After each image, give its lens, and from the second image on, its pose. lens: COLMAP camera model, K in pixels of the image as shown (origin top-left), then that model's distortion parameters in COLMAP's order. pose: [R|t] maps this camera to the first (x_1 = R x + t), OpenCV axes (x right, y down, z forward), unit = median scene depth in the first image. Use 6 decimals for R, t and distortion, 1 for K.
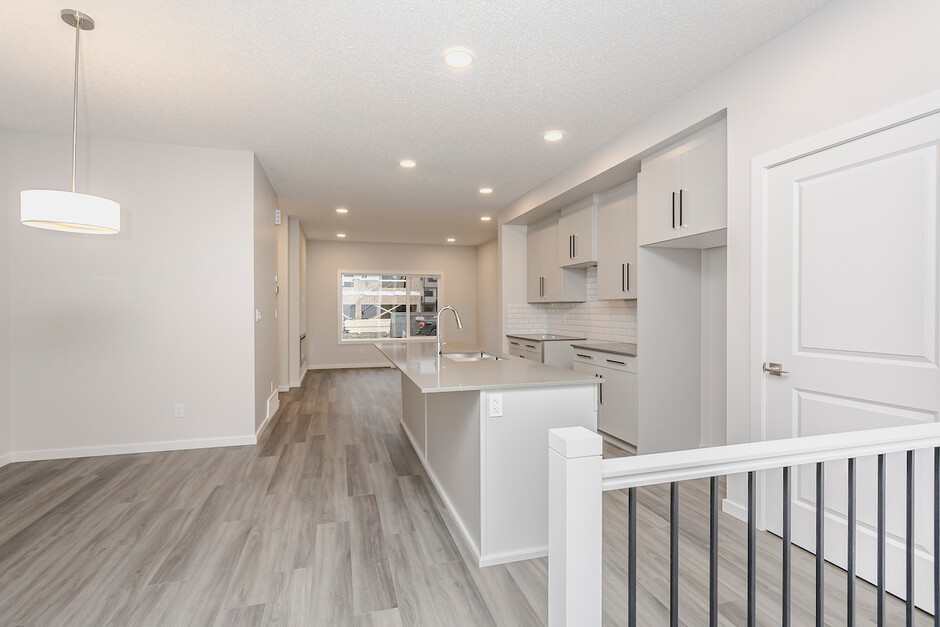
lens RADIAL K [[455.7, 0, 470.3], [0, 455.7, 309.8], [0, 0, 1]] dist [0.001074, 0.000537]
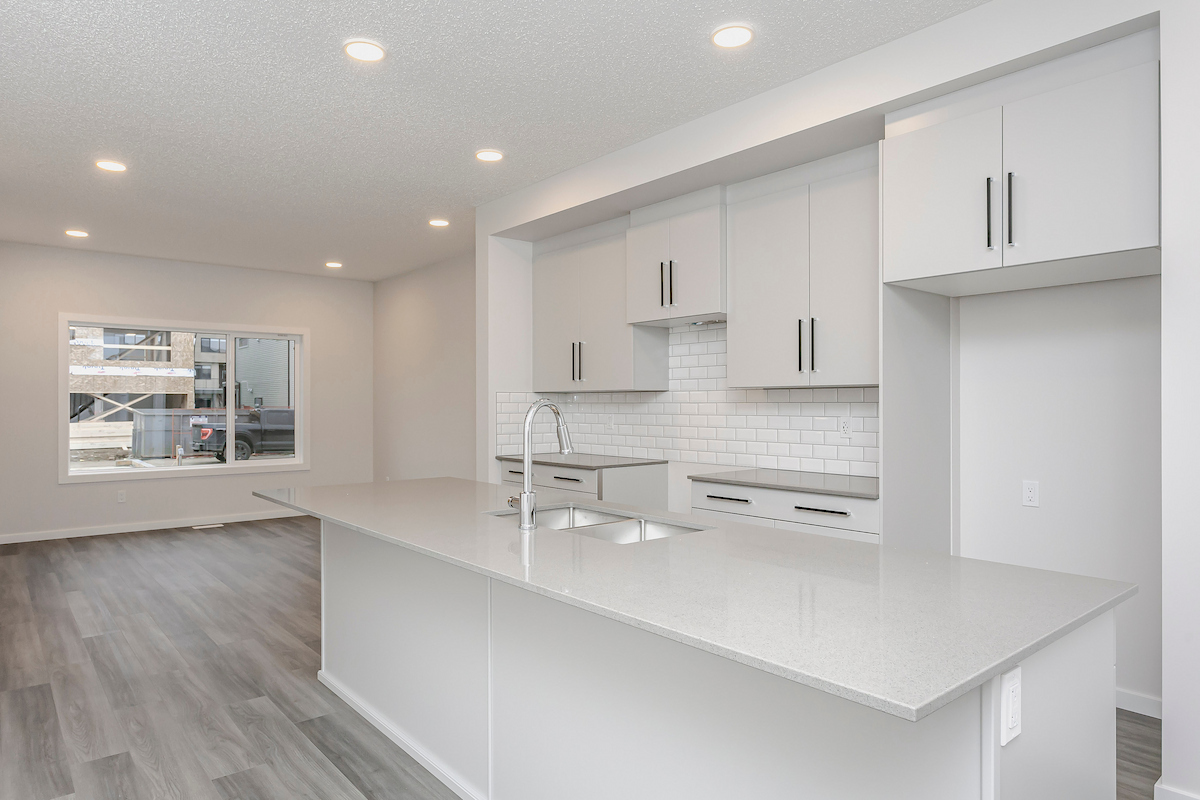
lens RADIAL K [[738.4, 0, 599.5], [0, 738.4, 401.5], [0, 0, 1]] dist [-0.005936, 0.000831]
pose [[0.916758, 0.002408, 0.399437, -0.161158], [-0.001067, 0.999993, -0.003580, -0.002139], [-0.399443, 0.002855, 0.916754, 0.241349]]
